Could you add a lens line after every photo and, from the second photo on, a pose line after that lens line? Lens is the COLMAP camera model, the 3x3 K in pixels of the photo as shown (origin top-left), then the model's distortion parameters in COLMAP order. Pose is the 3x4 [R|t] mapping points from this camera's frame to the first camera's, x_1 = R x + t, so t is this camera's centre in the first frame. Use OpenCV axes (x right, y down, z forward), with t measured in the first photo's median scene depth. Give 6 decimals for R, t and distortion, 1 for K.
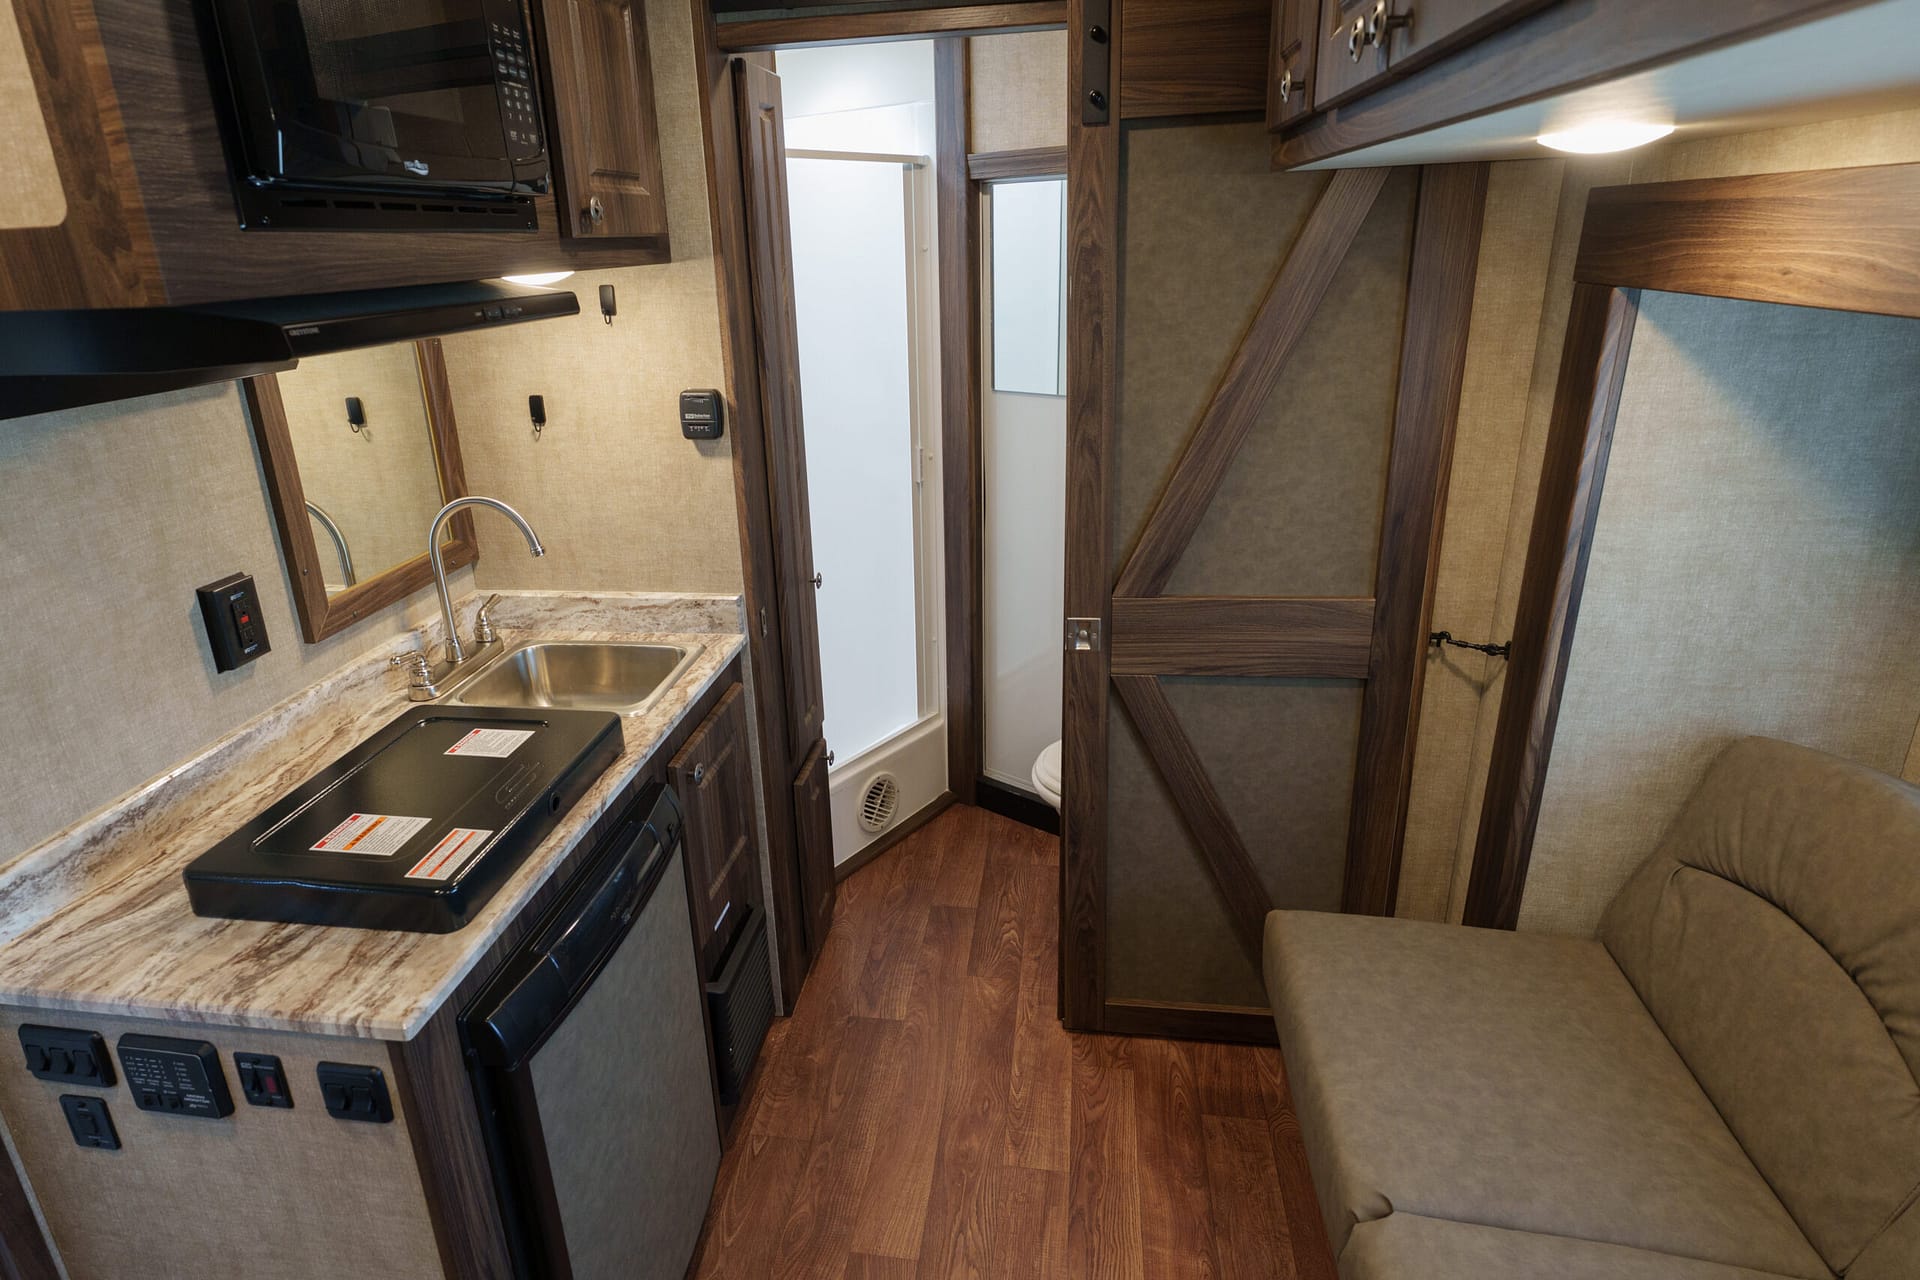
lens RADIAL K [[1055.4, 0, 895.2], [0, 1055.4, 604.5], [0, 0, 1]] dist [-0.001240, -0.000804]
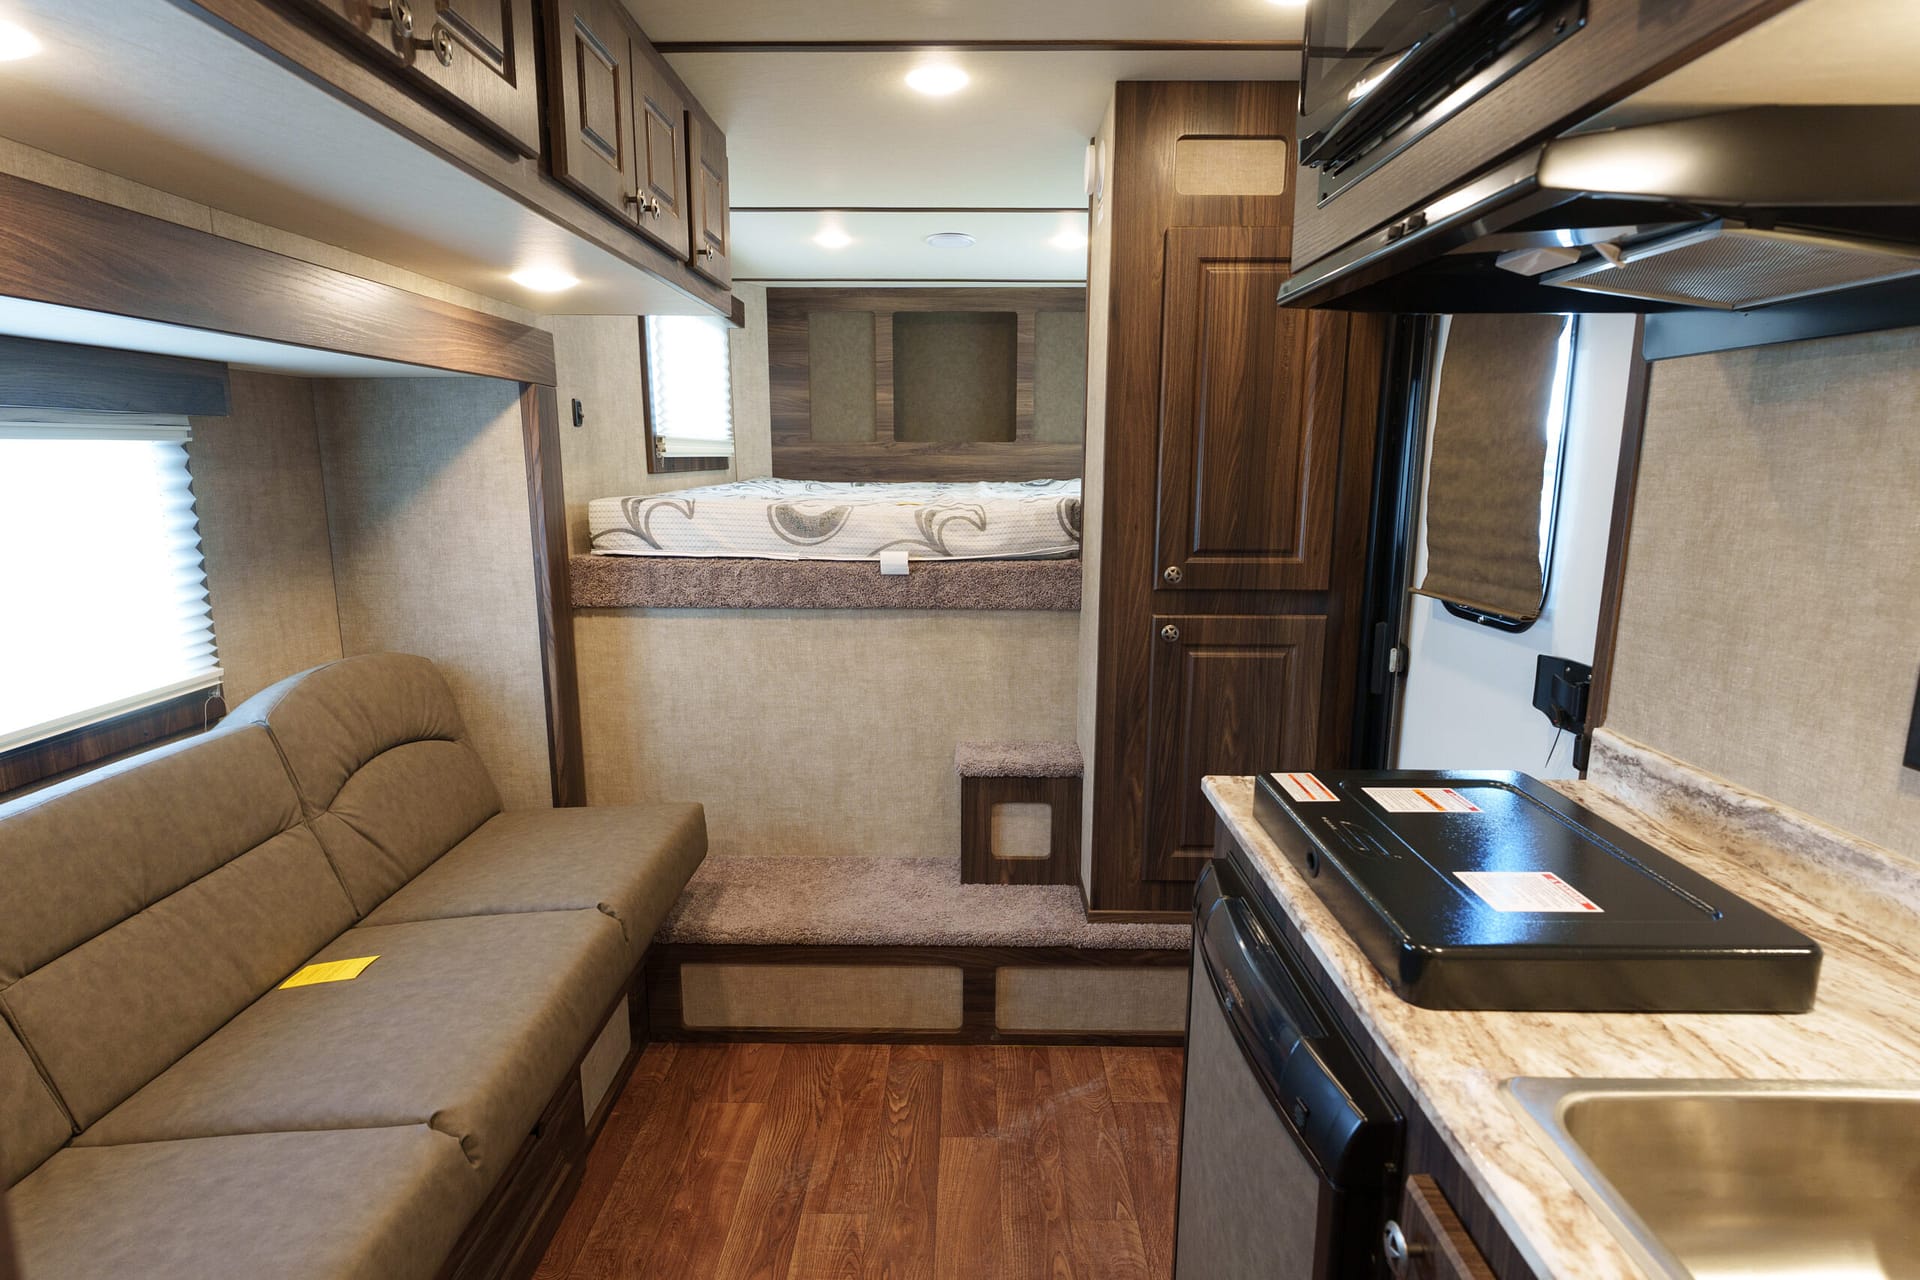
lens RADIAL K [[984.0, 0, 960.0], [0, 984.0, 640.0], [0, 0, 1]] dist [-0.000715, -0.000368]
pose [[-0.985973, 0.066485, -0.153092, 0.044312], [-0.019073, 0.866348, 0.499076, -0.296815], [0.165812, 0.494996, -0.852928, 1.360751]]
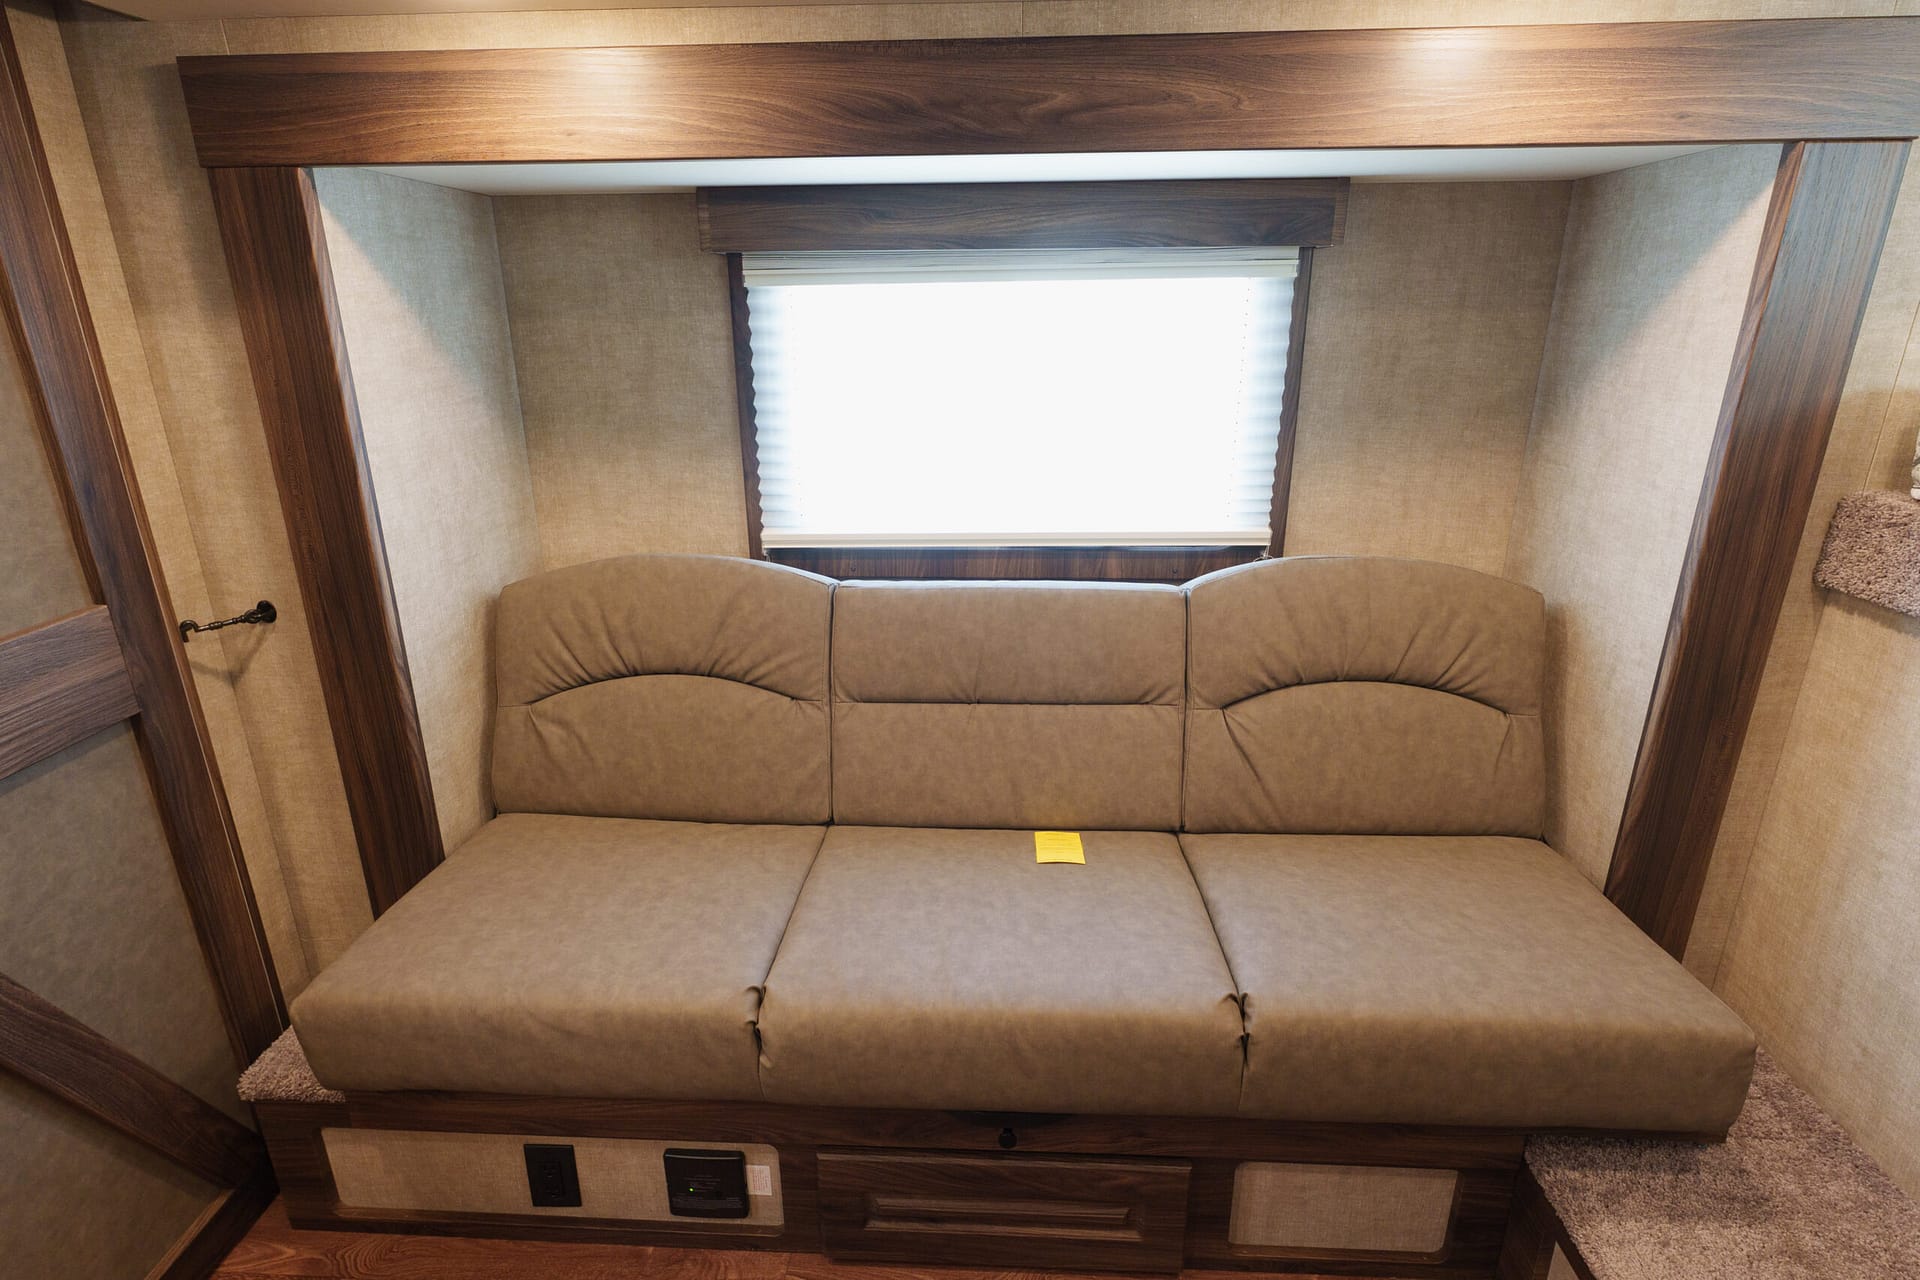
lens RADIAL K [[984.0, 0, 960.0], [0, 984.0, 640.0], [0, 0, 1]] dist [-0.000715, -0.000368]
pose [[-0.118413, -0.286765, 0.950655, -0.330629], [0.338977, 0.888202, 0.310149, 0.007087], [-0.933313, 0.358976, -0.007968, 0.548123]]
